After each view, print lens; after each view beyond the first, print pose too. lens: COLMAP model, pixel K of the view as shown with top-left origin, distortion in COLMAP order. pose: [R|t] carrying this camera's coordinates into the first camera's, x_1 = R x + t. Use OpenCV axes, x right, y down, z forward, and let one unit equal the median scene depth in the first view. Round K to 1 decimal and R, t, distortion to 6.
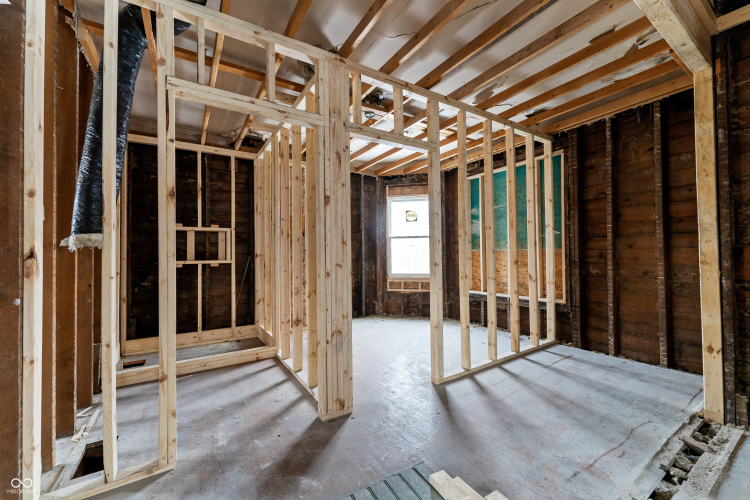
lens RADIAL K [[302.3, 0, 369.3], [0, 302.3, 247.9], [0, 0, 1]] dist [-0.001462, 0.000236]
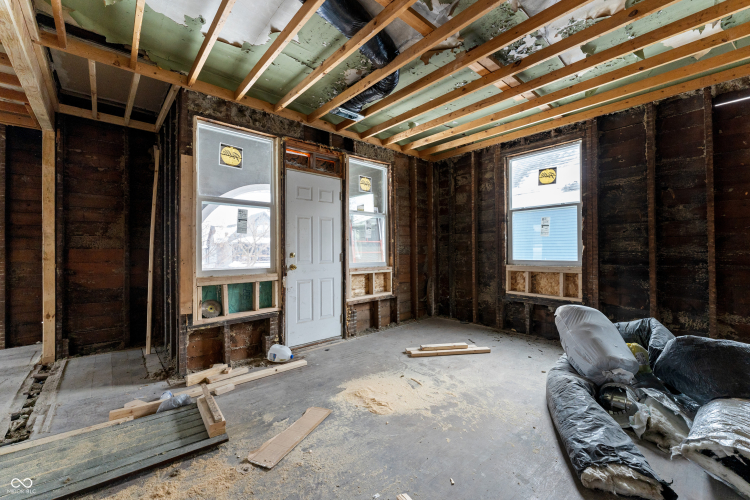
lens RADIAL K [[302.3, 0, 369.3], [0, 302.3, 249.2], [0, 0, 1]] dist [-0.001462, 0.000236]
pose [[-0.151524, 0.018244, 0.988285, -0.628152], [-0.010386, 0.999745, -0.020048, 0.013460], [-0.988399, -0.013302, -0.151296, -0.366091]]
